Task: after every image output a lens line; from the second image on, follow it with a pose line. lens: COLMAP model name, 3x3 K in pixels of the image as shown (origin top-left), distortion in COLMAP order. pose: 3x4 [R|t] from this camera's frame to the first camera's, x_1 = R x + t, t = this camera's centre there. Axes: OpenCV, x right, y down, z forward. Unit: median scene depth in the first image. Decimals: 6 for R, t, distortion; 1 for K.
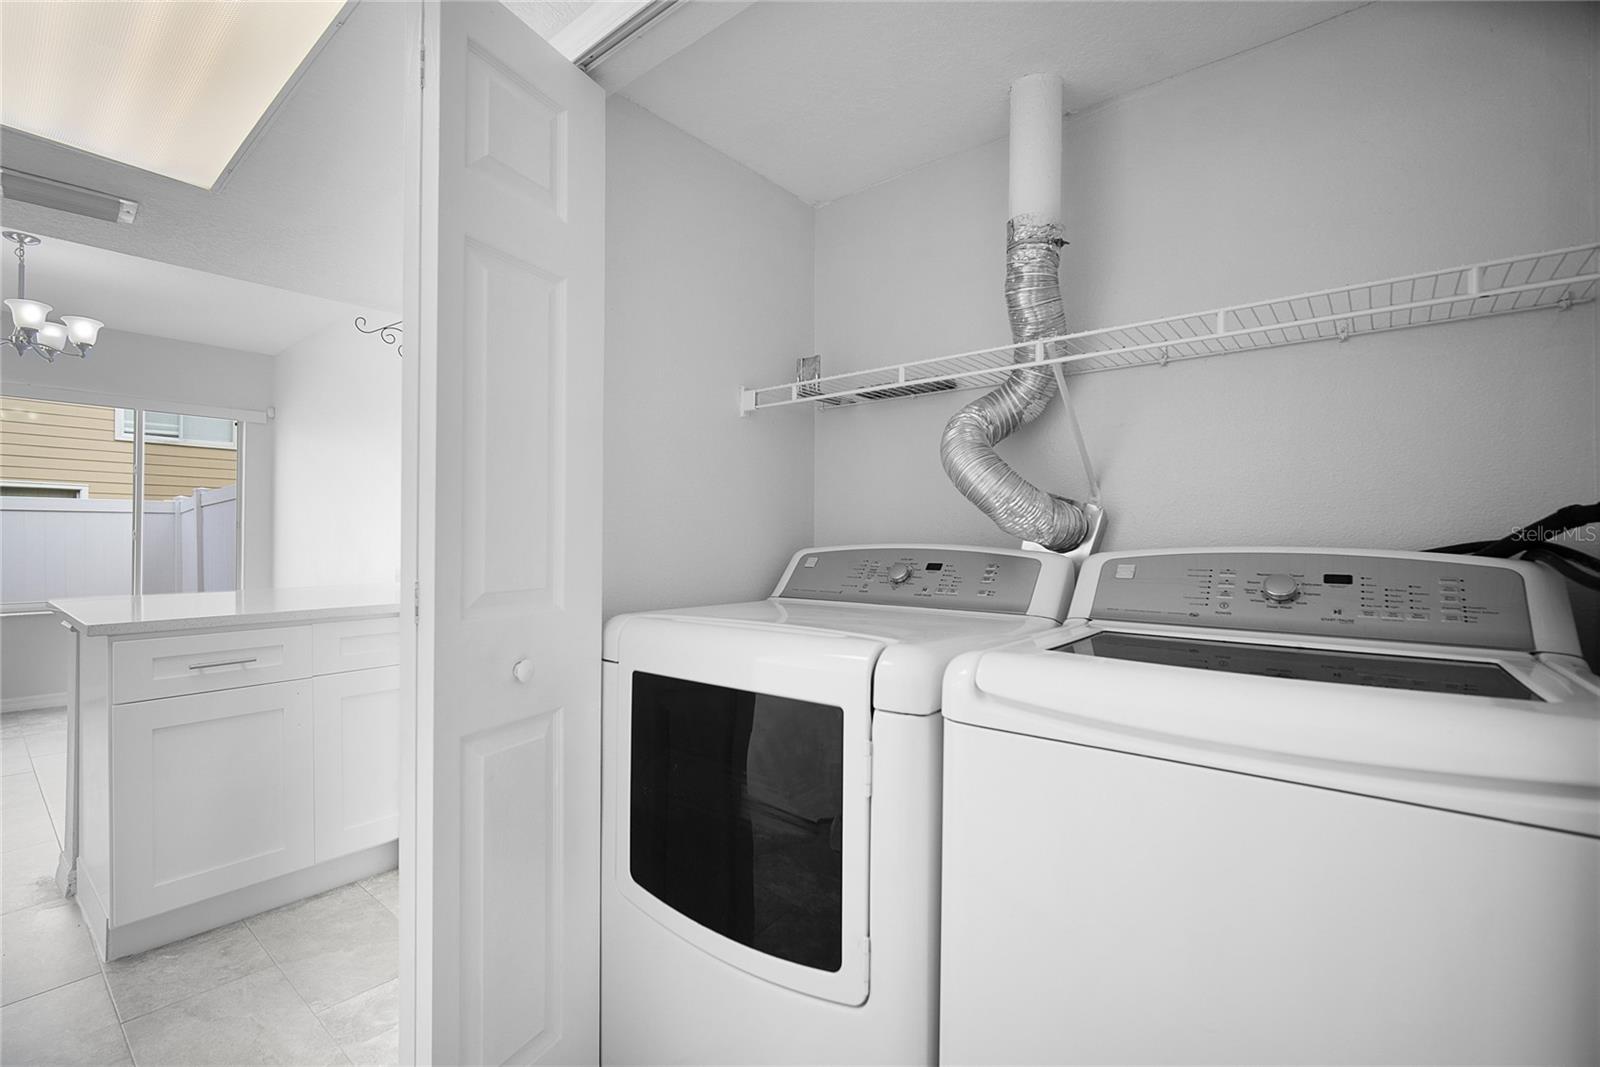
lens RADIAL K [[700.3, 0, 762.0], [0, 700.3, 539.9], [0, 0, 1]] dist [0.001831, 0.000134]
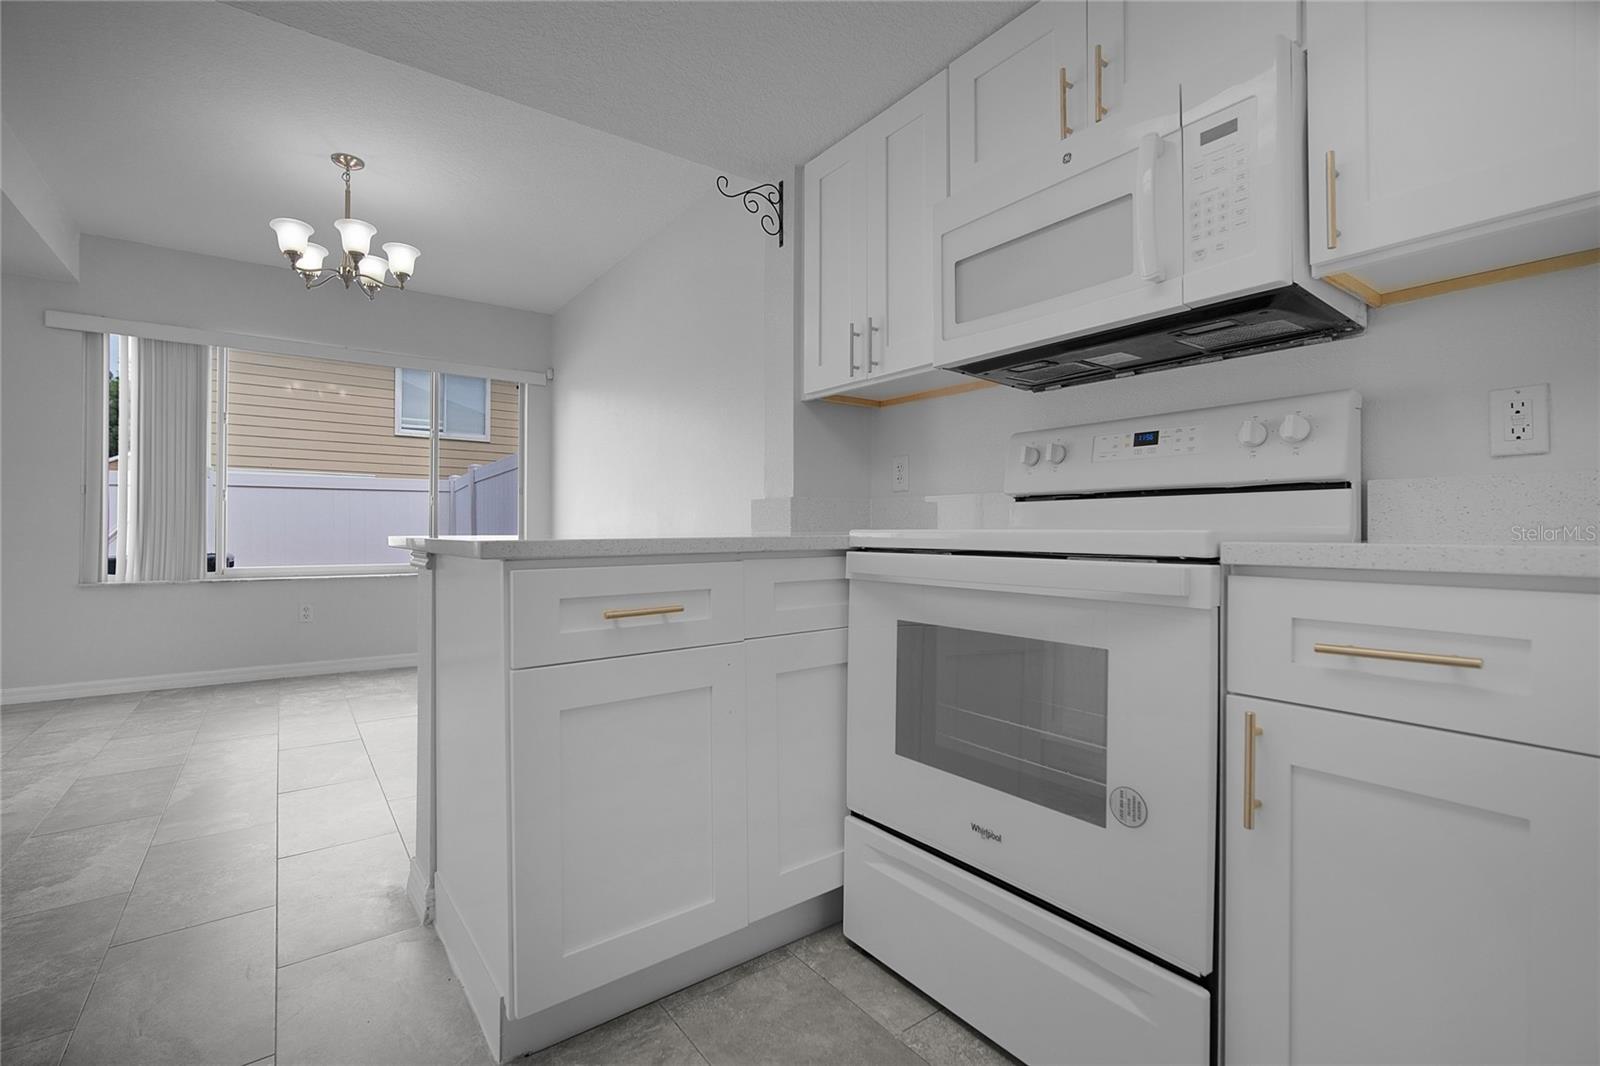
lens RADIAL K [[699.9, 0, 782.7], [0, 699.9, 533.3], [0, 0, 1]] dist [-0.005779, 0.000479]
pose [[0.973657, -0.003101, -0.227995, -0.325639], [0.003695, 0.999991, 0.002178, 0.067223], [0.227987, -0.002963, 0.973660, 0.264925]]
